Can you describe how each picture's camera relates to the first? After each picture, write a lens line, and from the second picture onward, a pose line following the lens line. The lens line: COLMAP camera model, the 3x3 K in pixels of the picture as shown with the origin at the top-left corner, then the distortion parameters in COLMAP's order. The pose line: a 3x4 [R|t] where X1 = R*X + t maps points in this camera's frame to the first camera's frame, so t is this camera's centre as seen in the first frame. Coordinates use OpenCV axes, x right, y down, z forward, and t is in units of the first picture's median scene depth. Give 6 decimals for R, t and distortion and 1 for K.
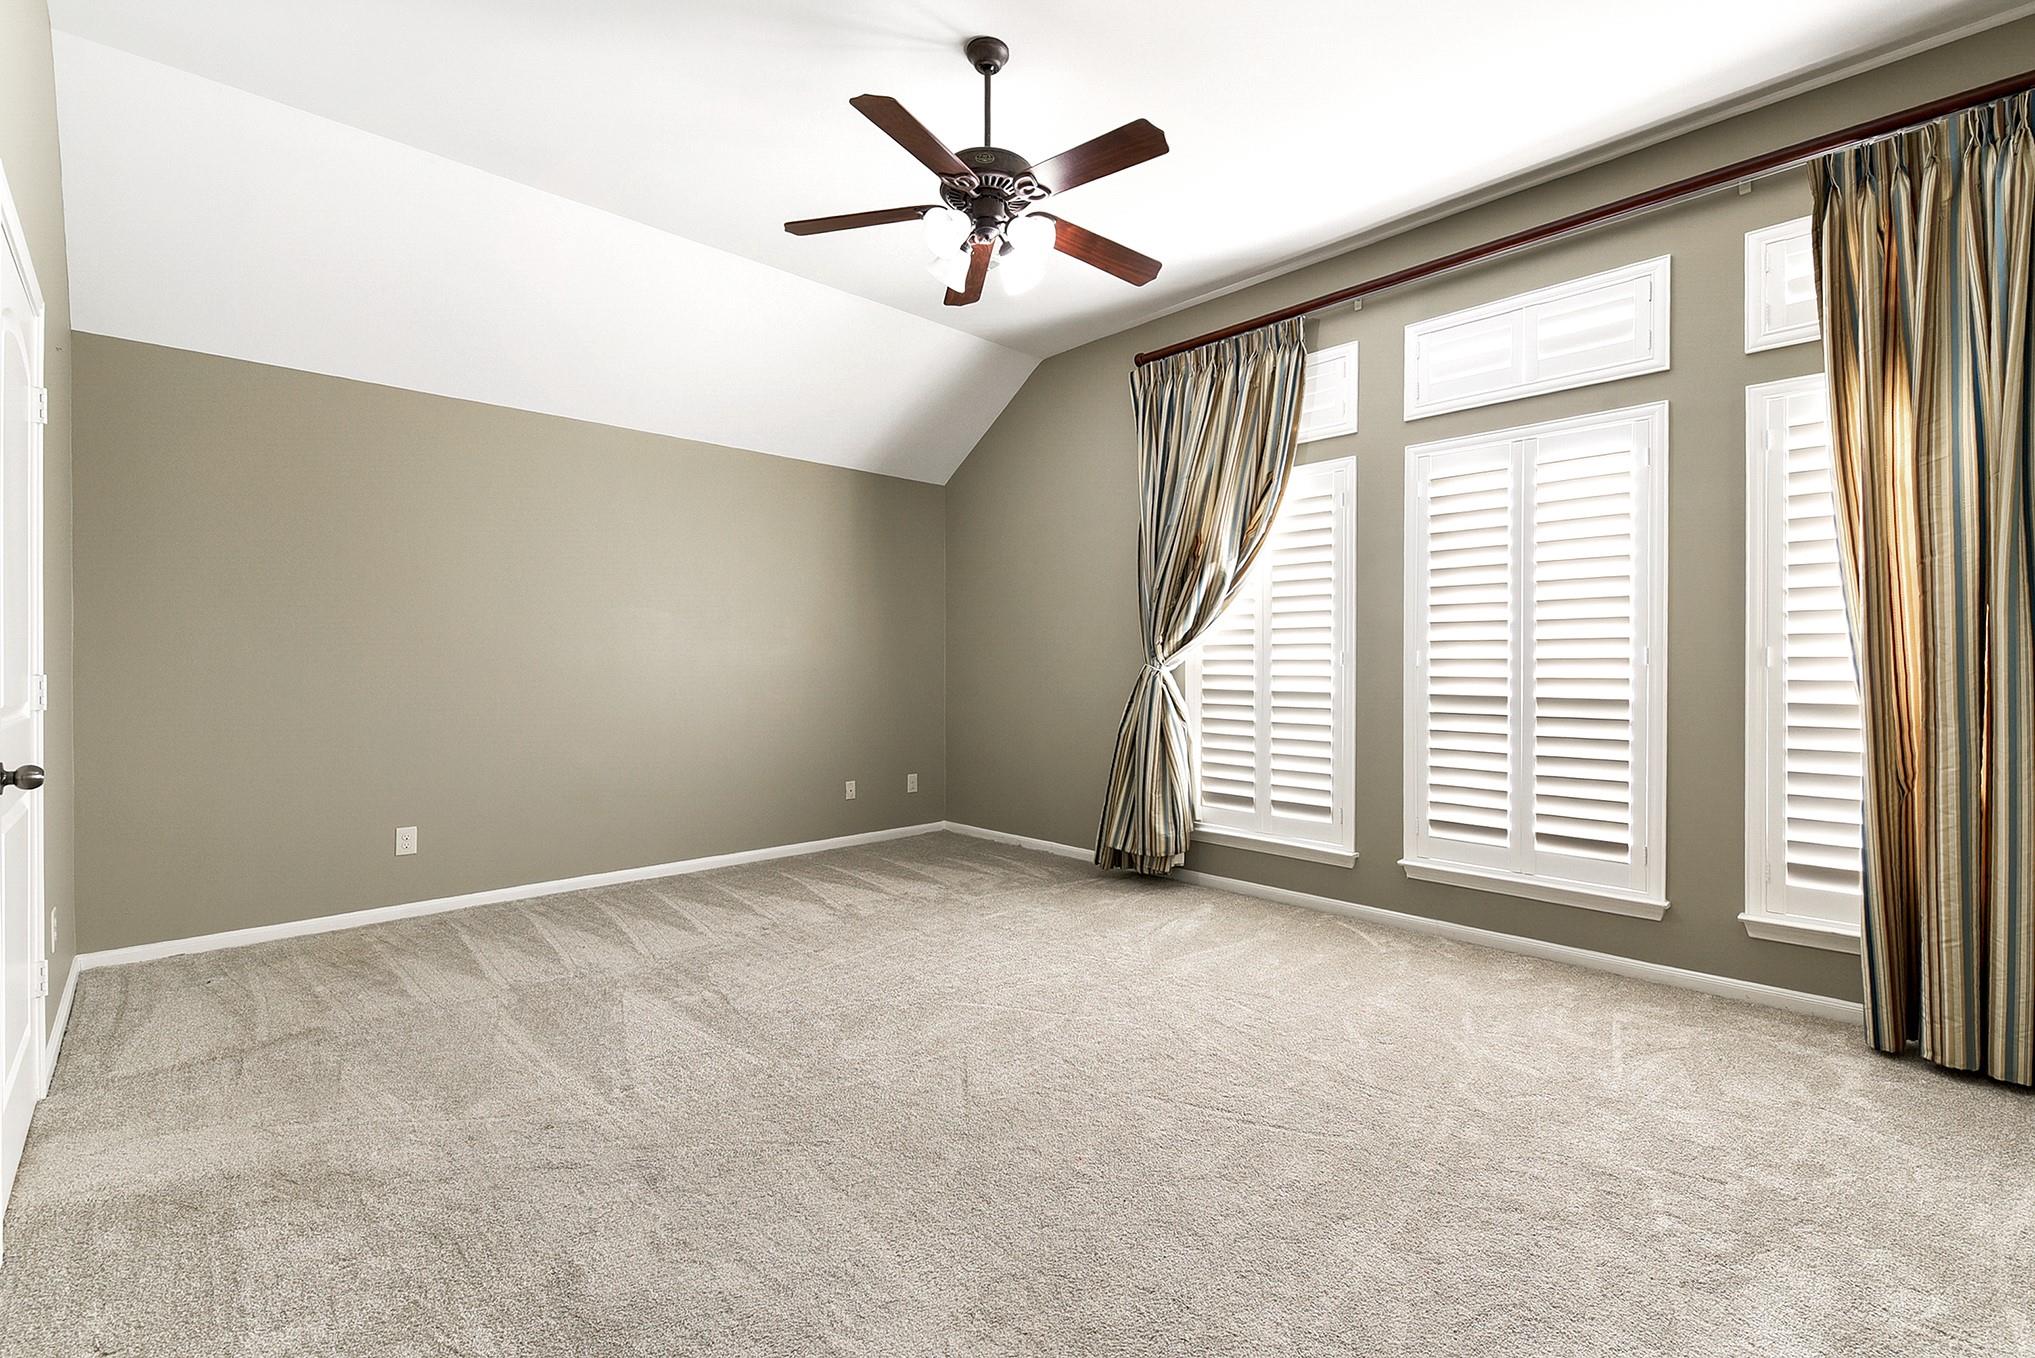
lens RADIAL K [[895.8, 0, 1019.3], [0, 895.8, 666.8], [0, 0, 1]] dist [0.017890, -0.012912]
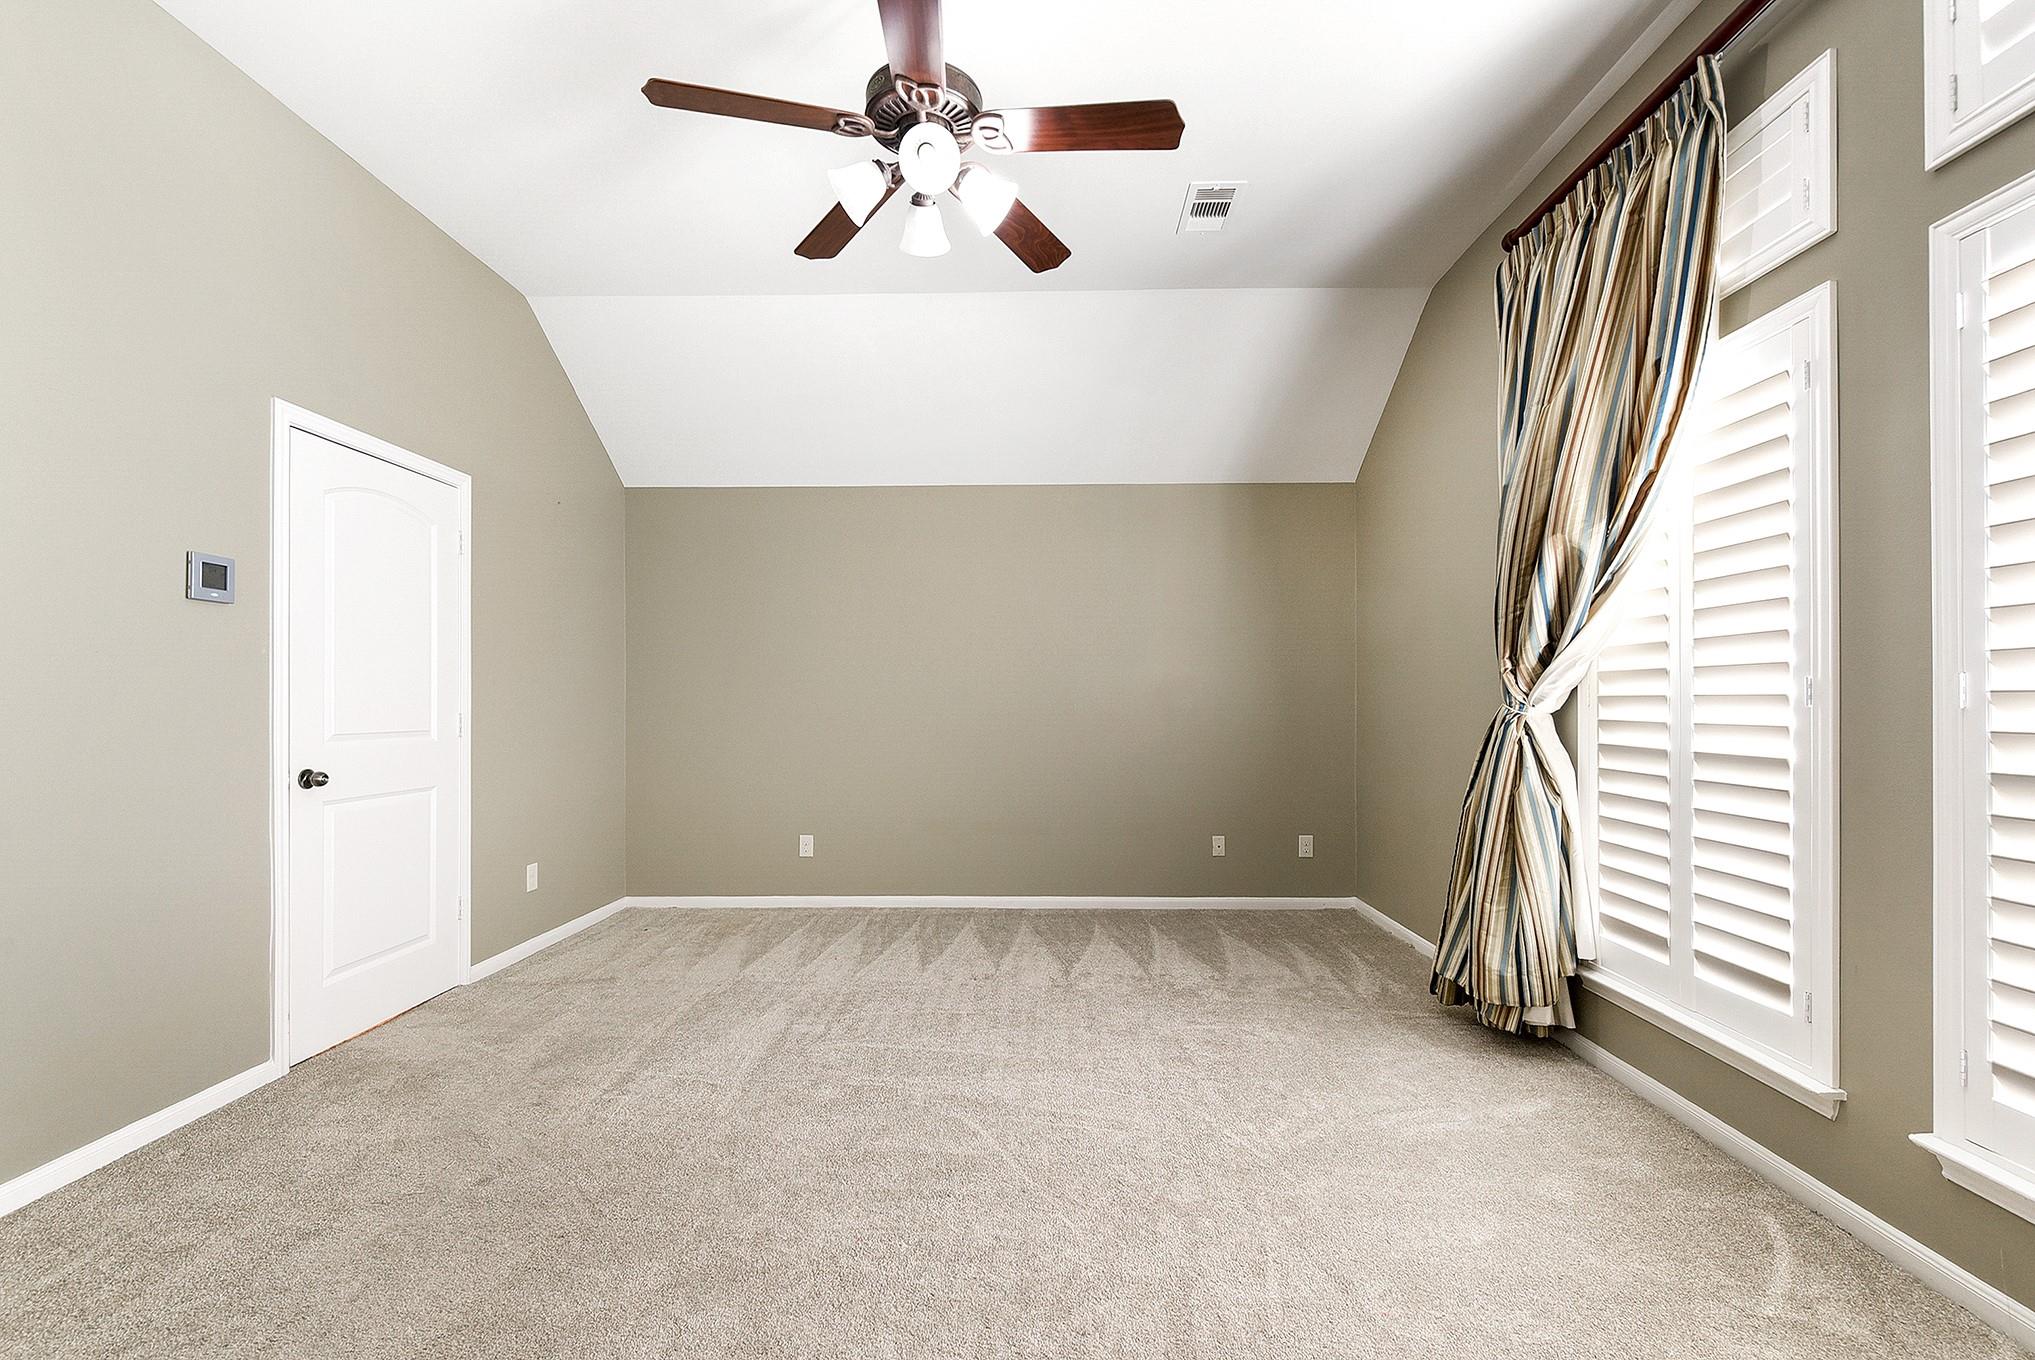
lens RADIAL K [[875.9, 0, 1017.9], [0, 875.9, 694.9], [0, 0, 1]] dist [0.019312, -0.011056]
pose [[0.706376, -0.009686, -0.707770, 0.398993], [0.002239, 0.999932, -0.011449, -0.003168], [0.707833, 0.006502, 0.706350, 0.342333]]
